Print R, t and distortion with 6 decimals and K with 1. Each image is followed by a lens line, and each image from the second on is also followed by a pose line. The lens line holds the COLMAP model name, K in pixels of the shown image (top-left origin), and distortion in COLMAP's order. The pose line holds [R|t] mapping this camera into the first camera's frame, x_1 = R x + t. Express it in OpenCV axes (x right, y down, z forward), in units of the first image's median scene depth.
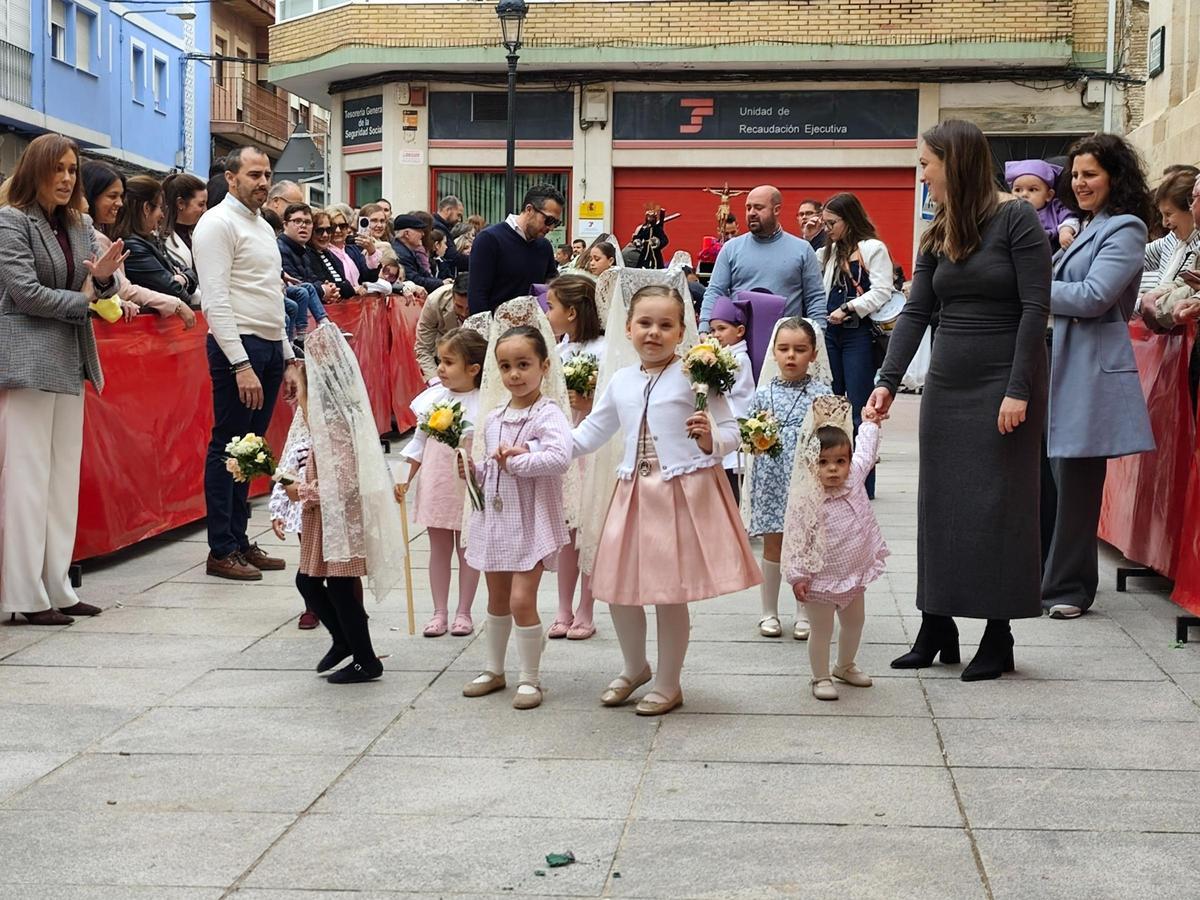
lens RADIAL K [[1800.6, 0, 578.5], [0, 1800.6, 467.8], [0, 0, 1]] dist [0.056375, 0.000000]
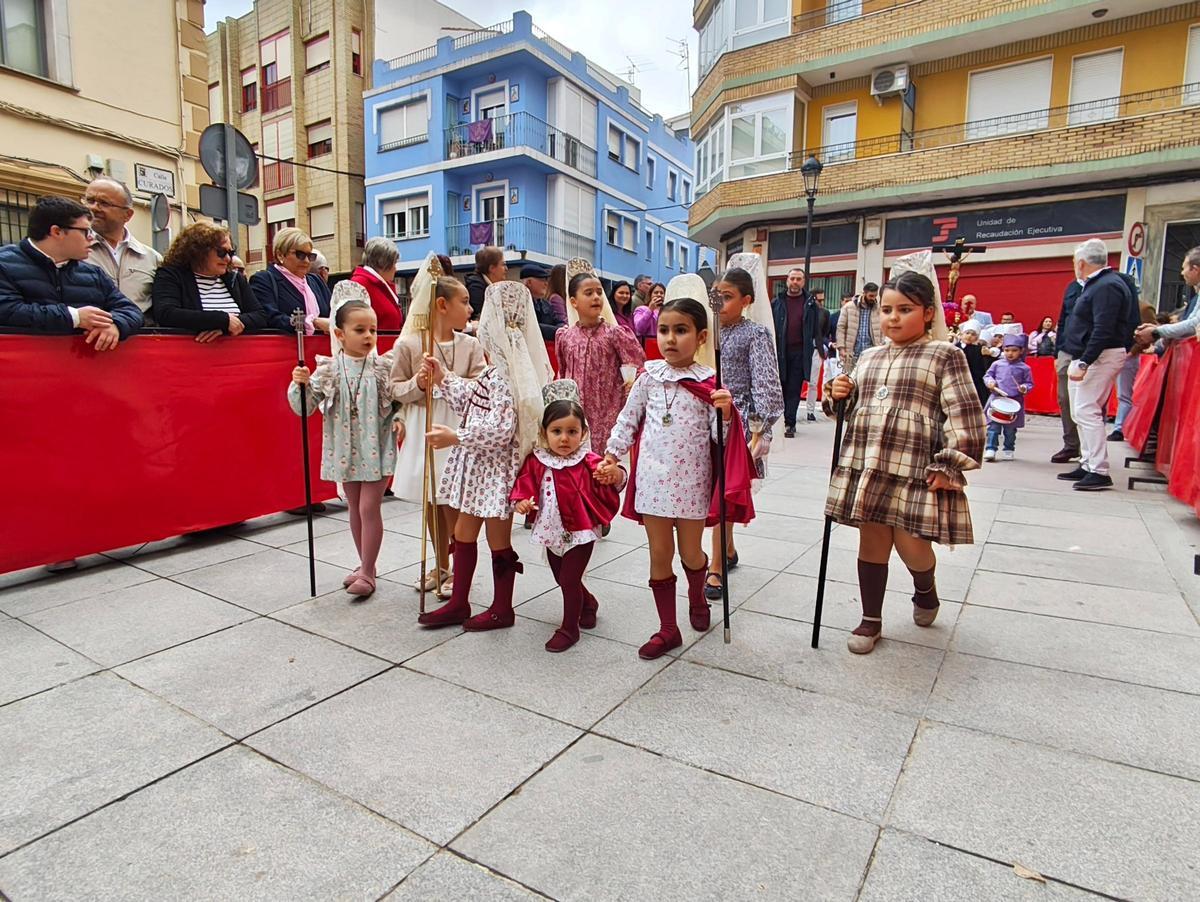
lens RADIAL K [[693.2, 0, 601.8], [0, 693.2, 448.0], [0, 0, 1]] dist [-0.006237, 0.004399]
pose [[0.901592, 0.038432, -0.430878, 0.063877], [-0.025716, 0.999046, 0.035302, -0.027021], [0.431823, -0.020747, 0.901720, 0.357545]]
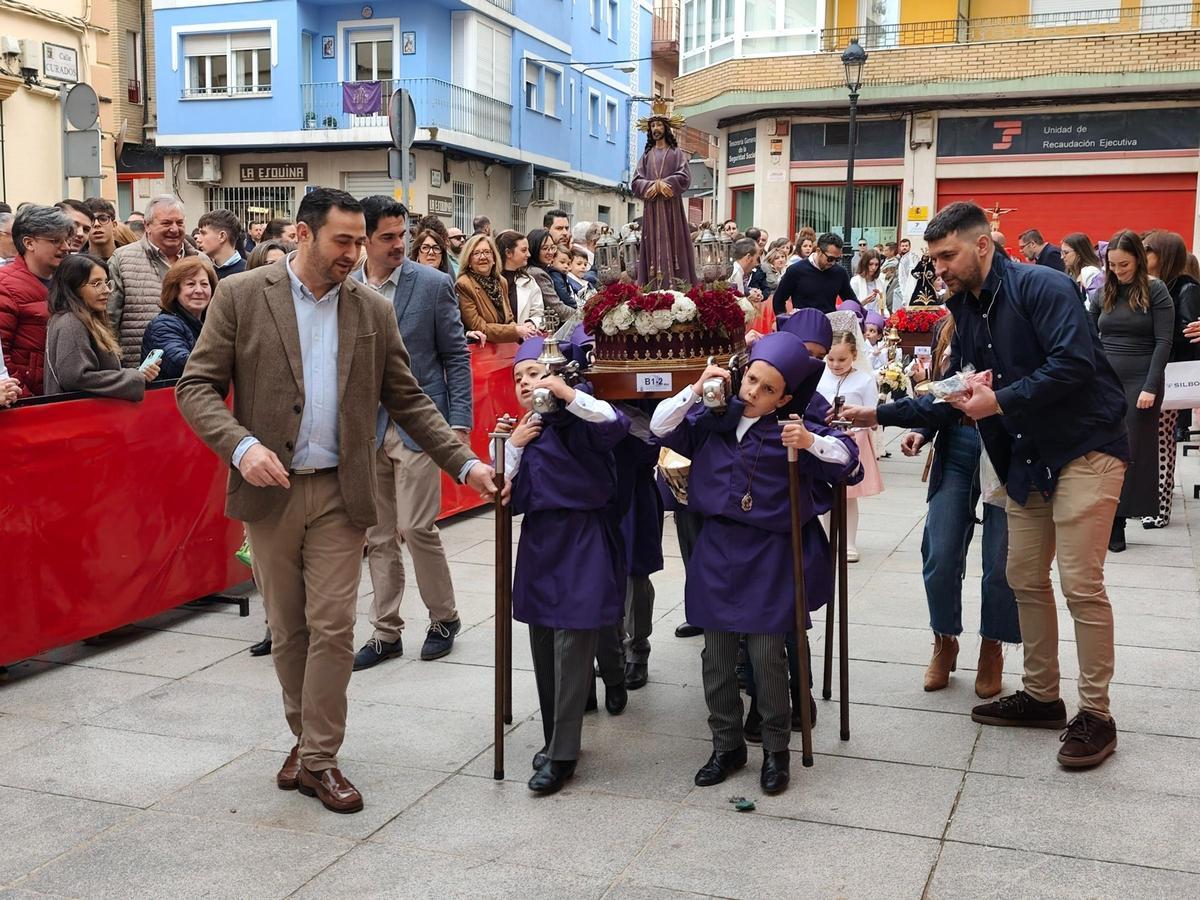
lens RADIAL K [[1338.0, 0, 602.8], [0, 1338.0, 449.6], [0, 0, 1]] dist [0.028795, 0.000000]
pose [[0.967154, 0.023832, -0.253070, 0.035801], [-0.012841, 0.998905, 0.044995, -0.017825], [0.253865, -0.040267, 0.966401, 0.031131]]
